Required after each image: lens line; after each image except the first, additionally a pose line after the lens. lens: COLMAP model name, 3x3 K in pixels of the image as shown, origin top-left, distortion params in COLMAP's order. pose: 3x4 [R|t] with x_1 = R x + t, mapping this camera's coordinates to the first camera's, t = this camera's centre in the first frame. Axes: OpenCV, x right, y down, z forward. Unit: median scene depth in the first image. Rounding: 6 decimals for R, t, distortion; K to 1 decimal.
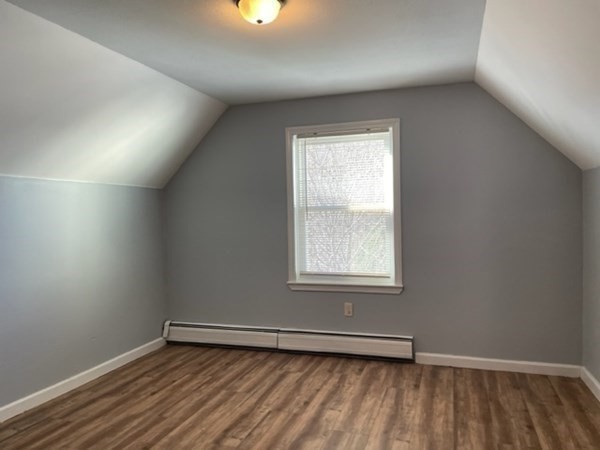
lens RADIAL K [[443.7, 0, 302.0], [0, 443.7, 222.4], [0, 0, 1]] dist [0.049314, -0.004565]
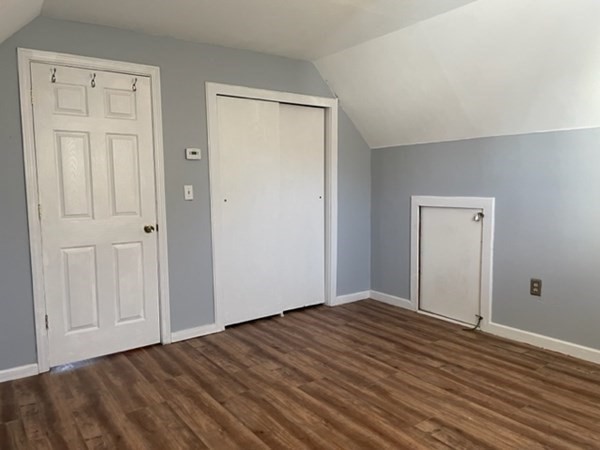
lens RADIAL K [[443.7, 0, 302.5], [0, 443.7, 227.2], [0, 0, 1]] dist [0.049314, -0.004565]
pose [[-0.574065, 0.097192, -0.813021, 0.591457], [0.007613, 0.993521, 0.113394, 0.004132], [0.818774, 0.058906, -0.571086, 1.158103]]
